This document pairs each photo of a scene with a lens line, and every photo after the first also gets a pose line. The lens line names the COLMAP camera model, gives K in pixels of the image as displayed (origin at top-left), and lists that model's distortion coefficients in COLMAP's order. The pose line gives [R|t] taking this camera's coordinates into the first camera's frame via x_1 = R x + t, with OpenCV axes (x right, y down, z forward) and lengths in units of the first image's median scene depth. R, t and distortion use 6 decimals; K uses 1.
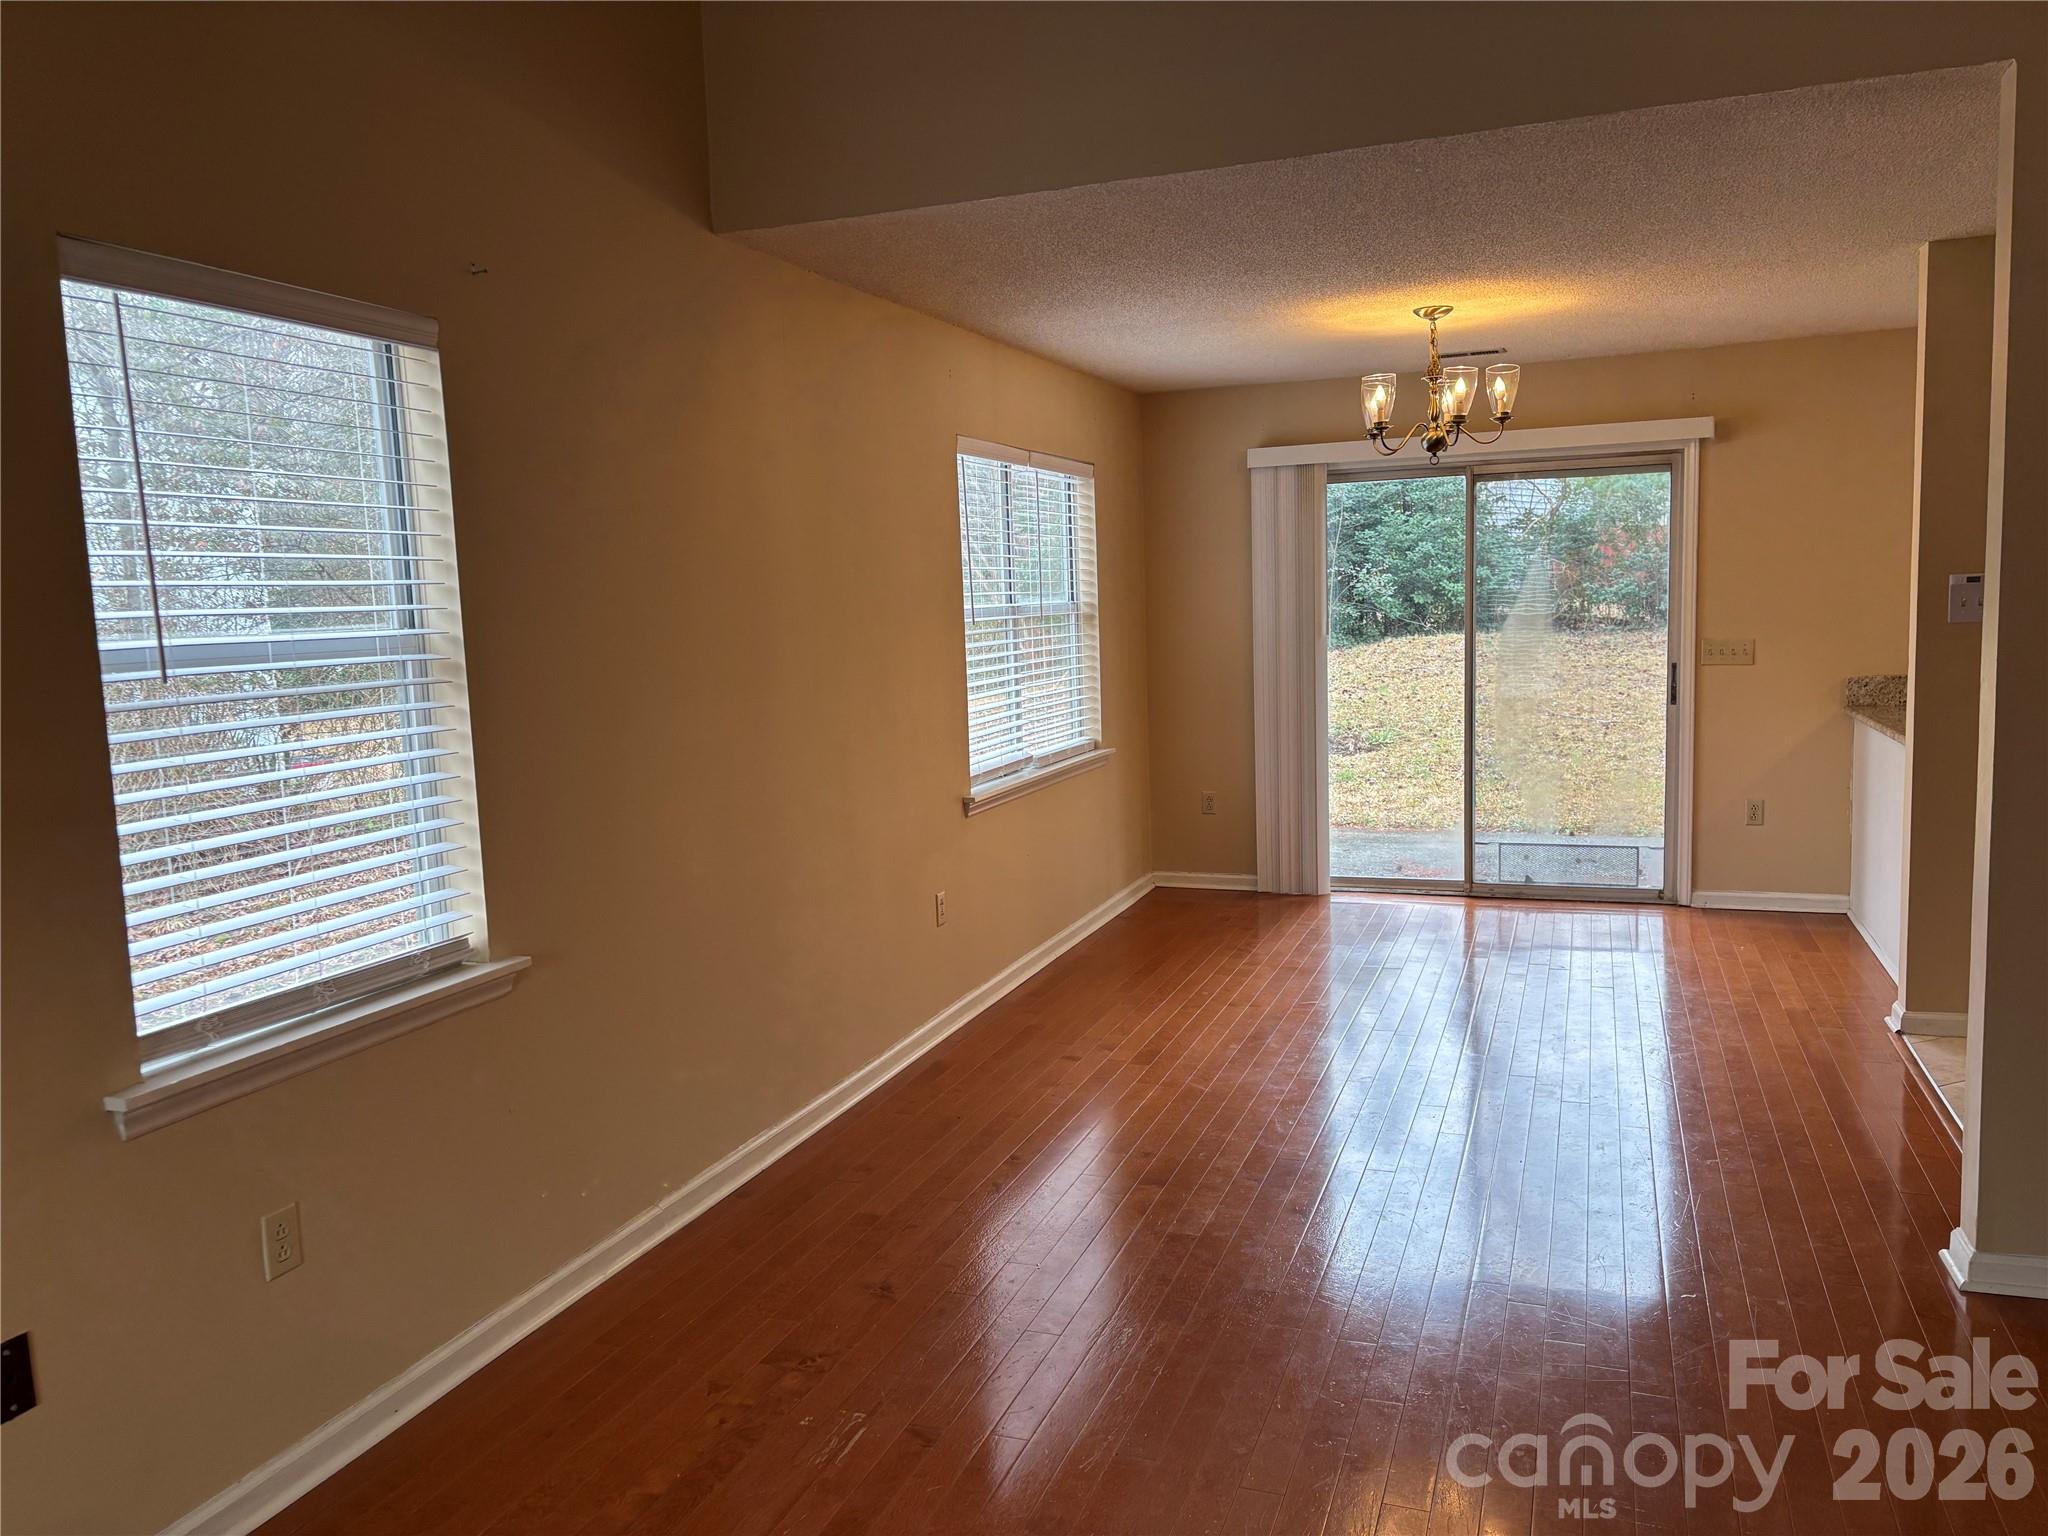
lens RADIAL K [[1534.8, 0, 1016.9], [0, 1534.8, 780.7], [0, 0, 1]] dist [0.091382, -0.128105]
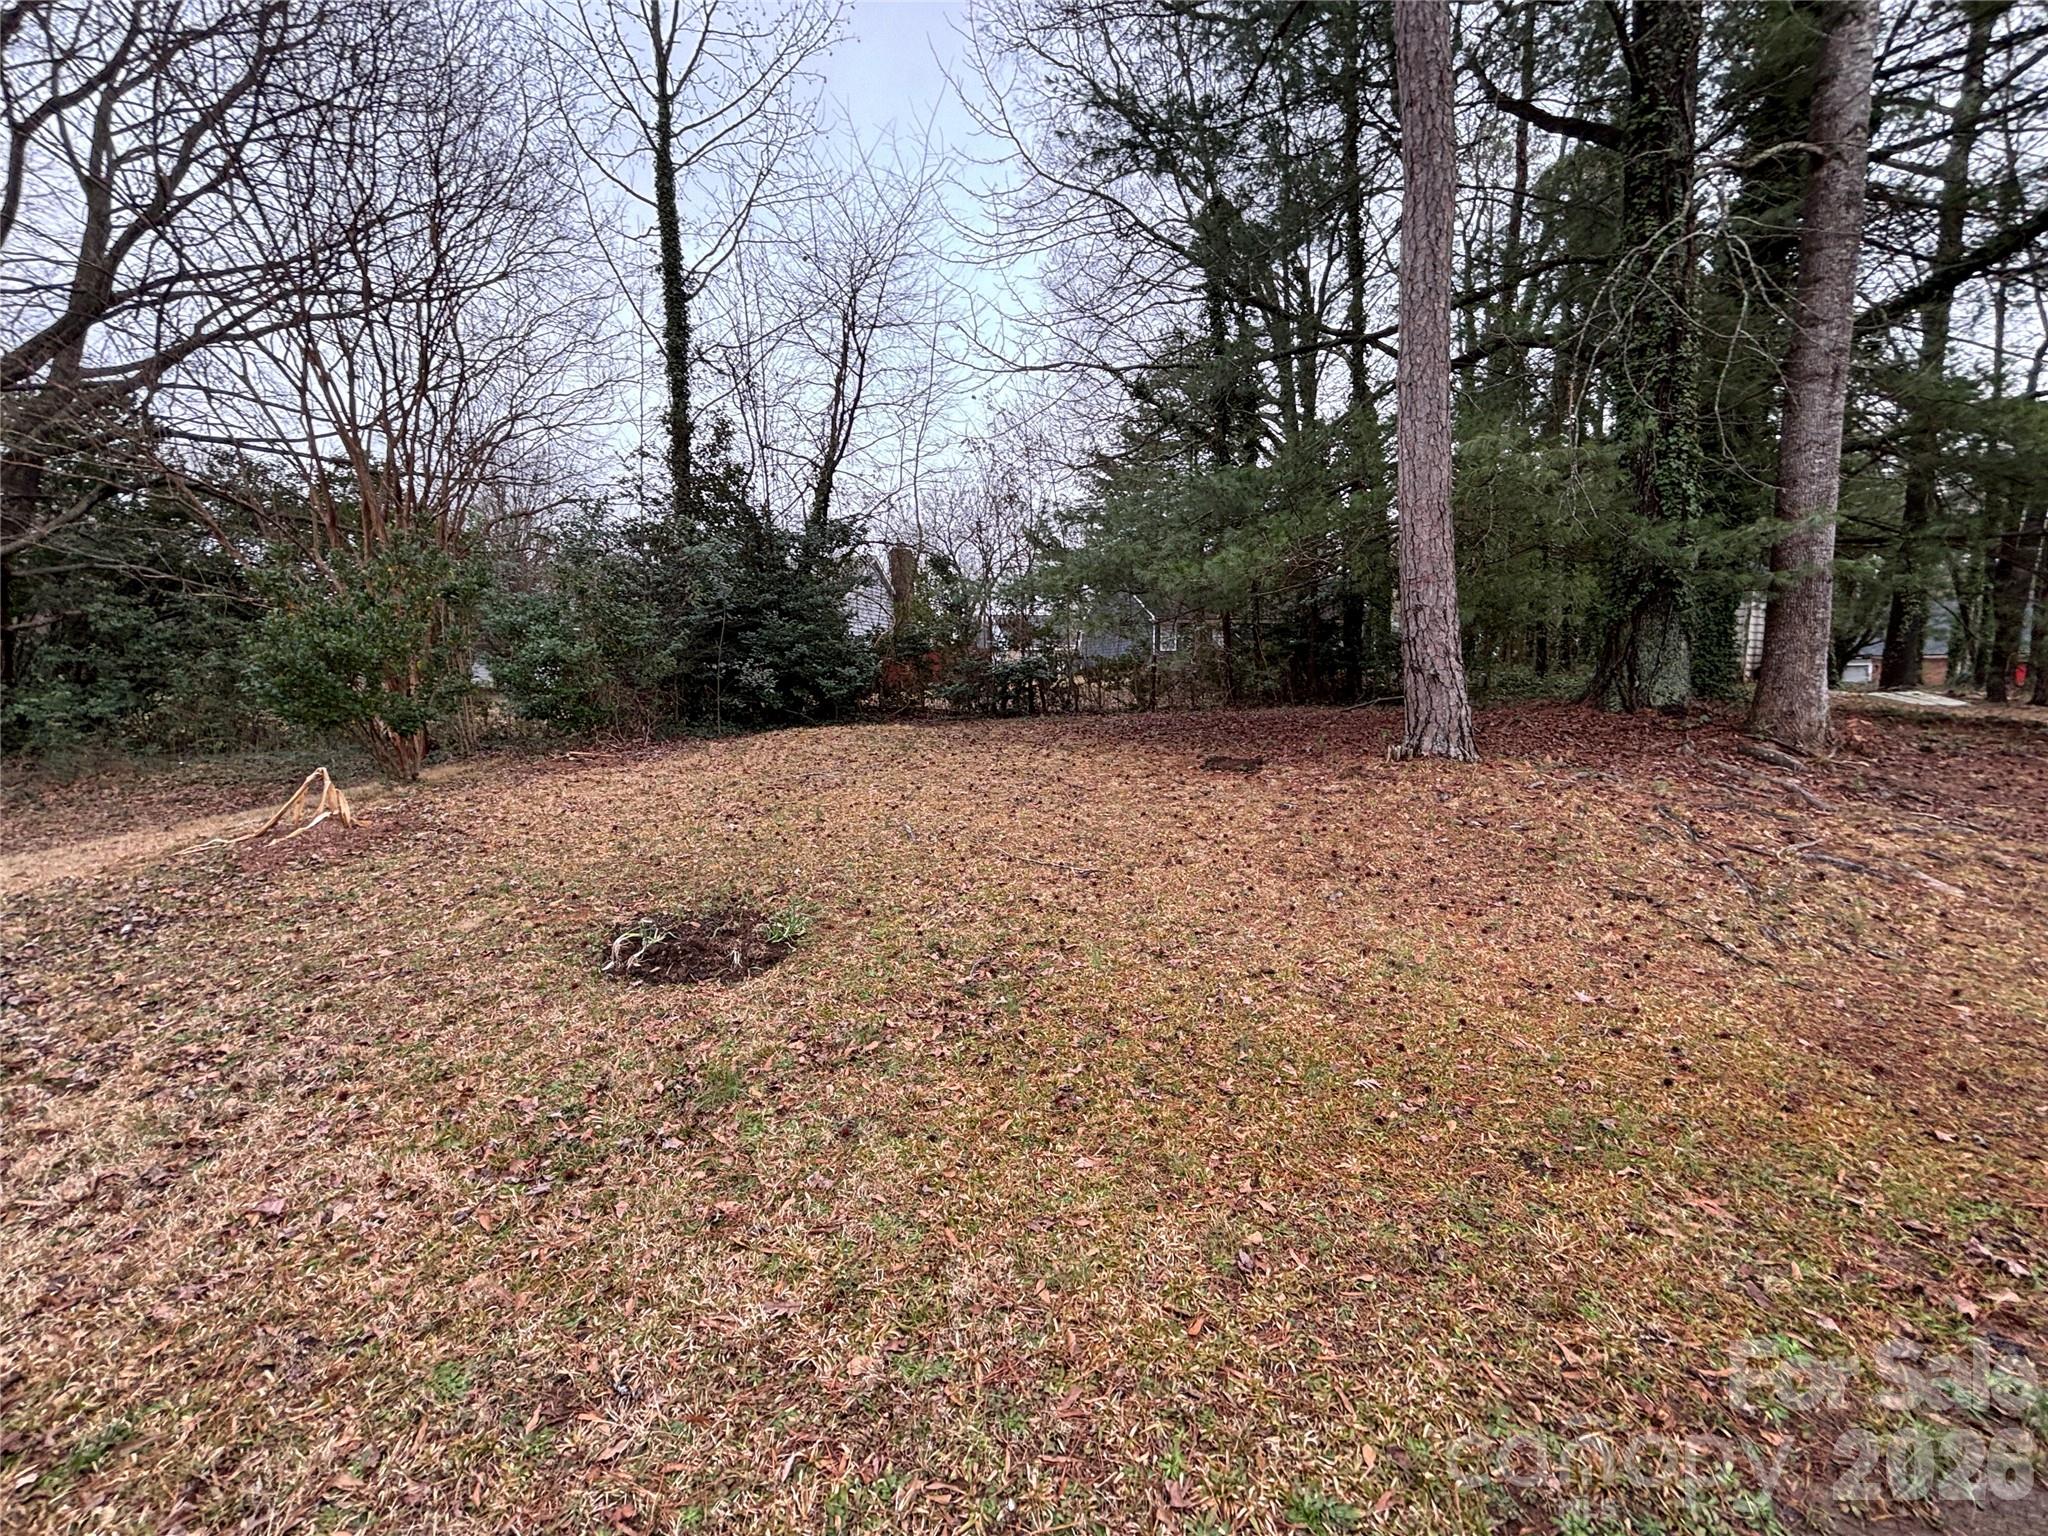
lens RADIAL K [[831.9, 0, 1027.9], [0, 831.9, 778.5], [0, 0, 1]] dist [0.002010, -0.000182]
pose [[0.857899, -0.037725, 0.512432, 0.298946], [0.041101, 0.999144, 0.004747, -0.170881], [-0.512172, 0.016989, 0.858715, 1.312441]]
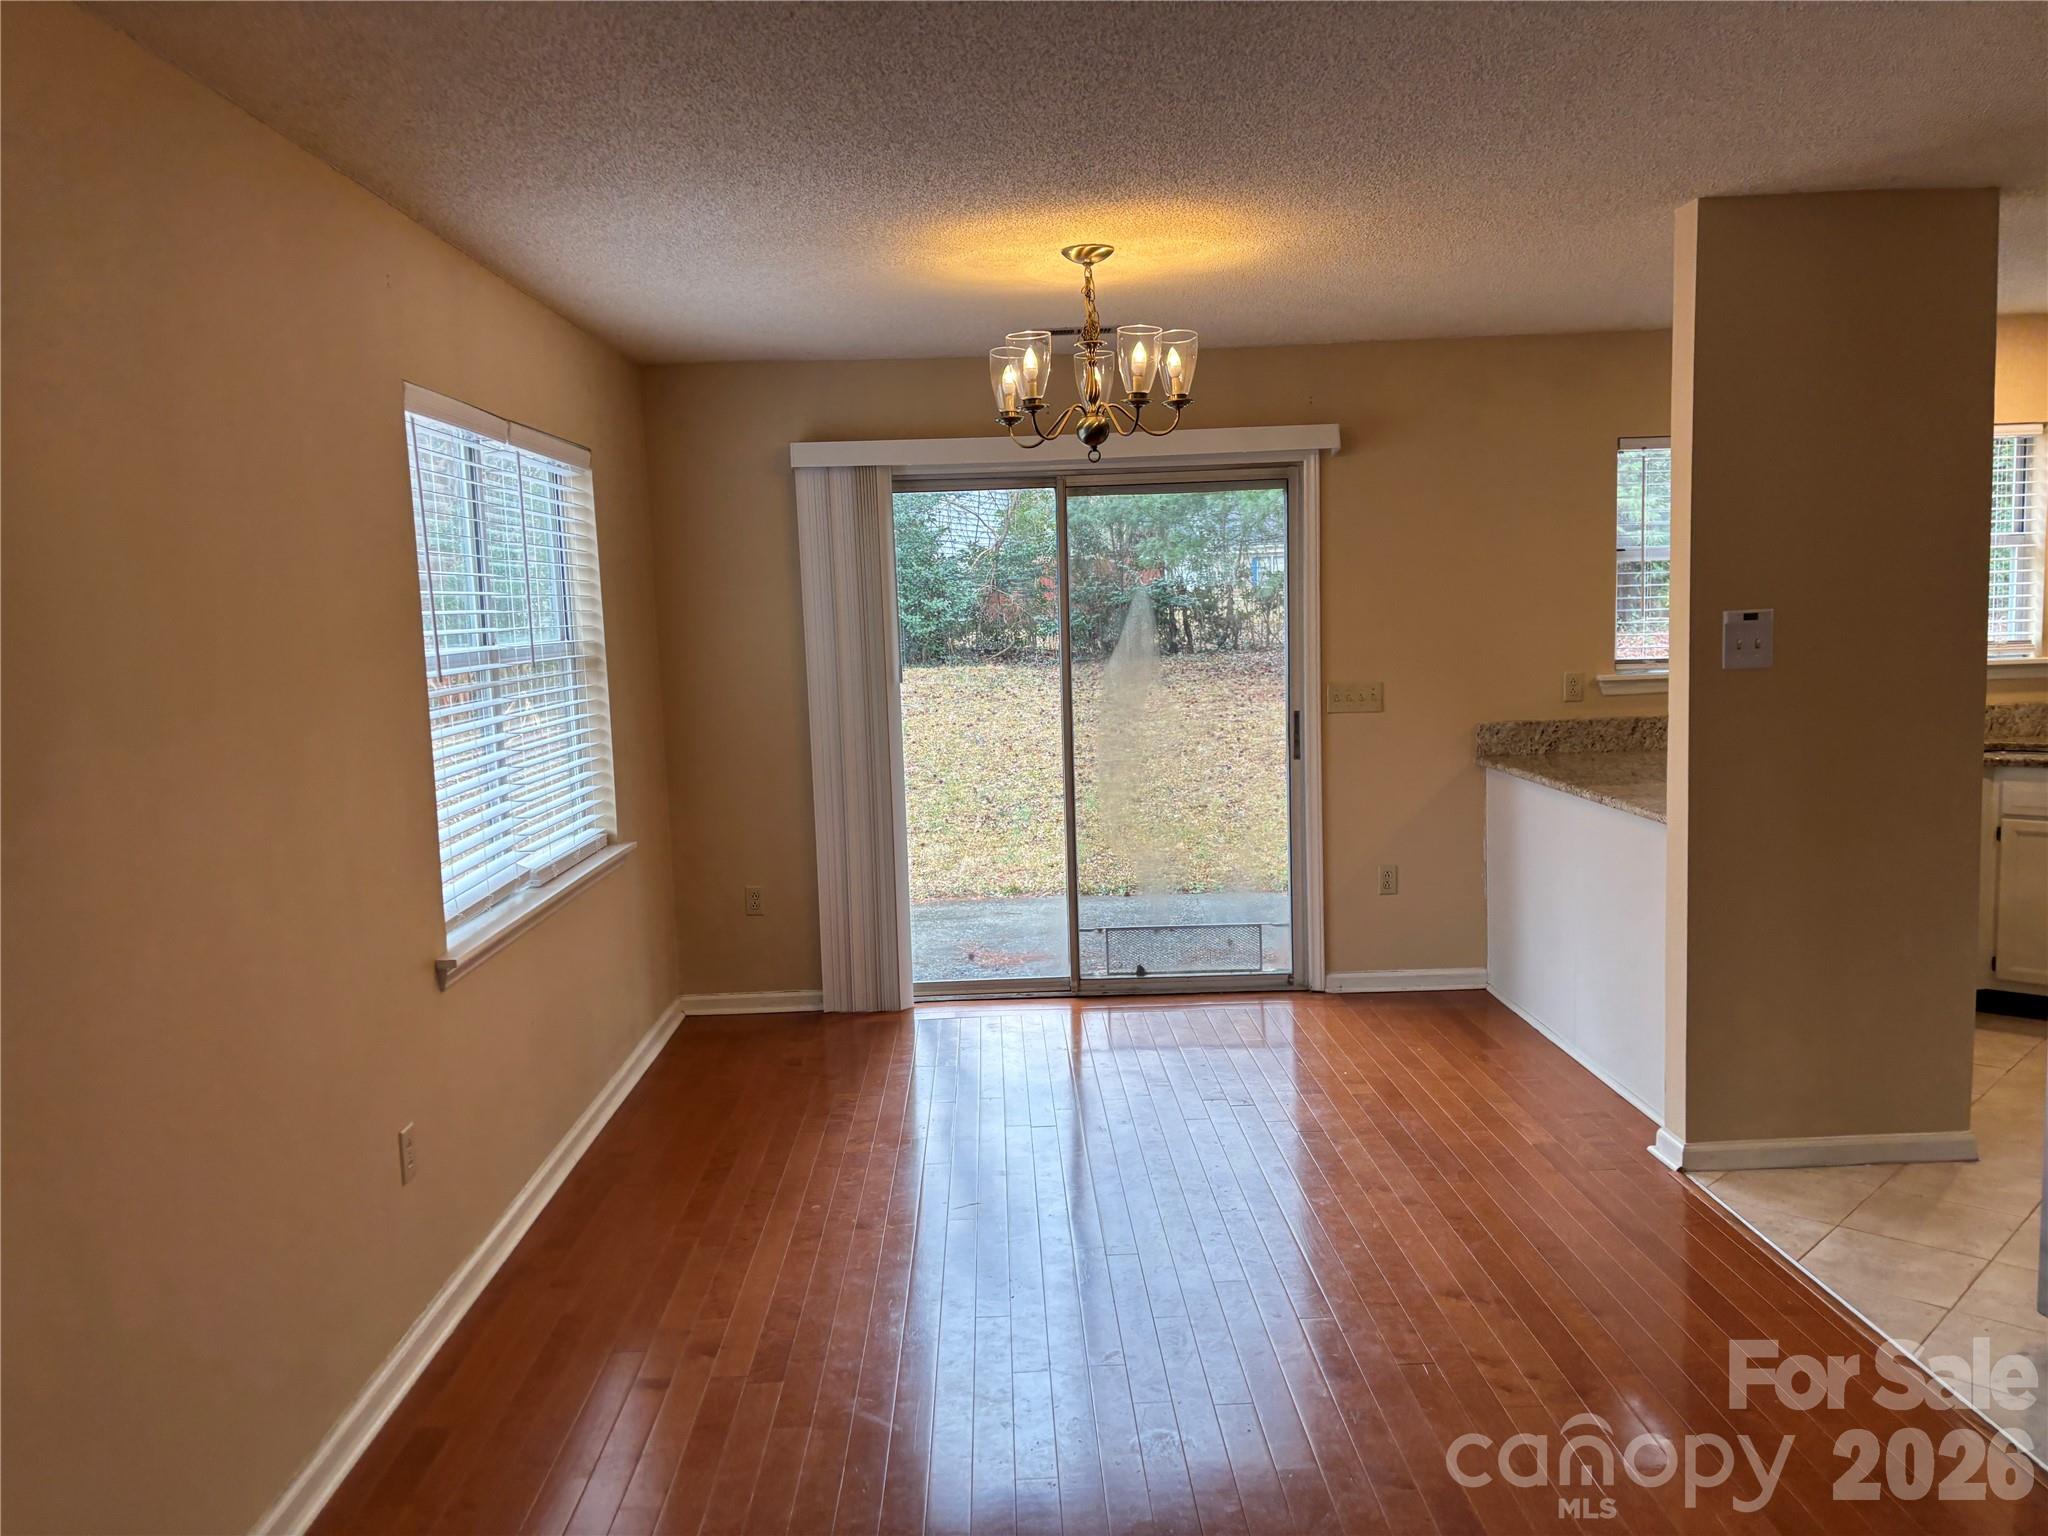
lens RADIAL K [[1534.8, 0, 1016.9], [0, 1534.8, 780.7], [0, 0, 1]] dist [0.091382, -0.128105]
pose [[0.931772, -0.038087, 0.361040, -0.031533], [0.044943, 0.998933, -0.010608, -0.035223], [-0.360251, 0.026110, 0.932490, 0.261132]]
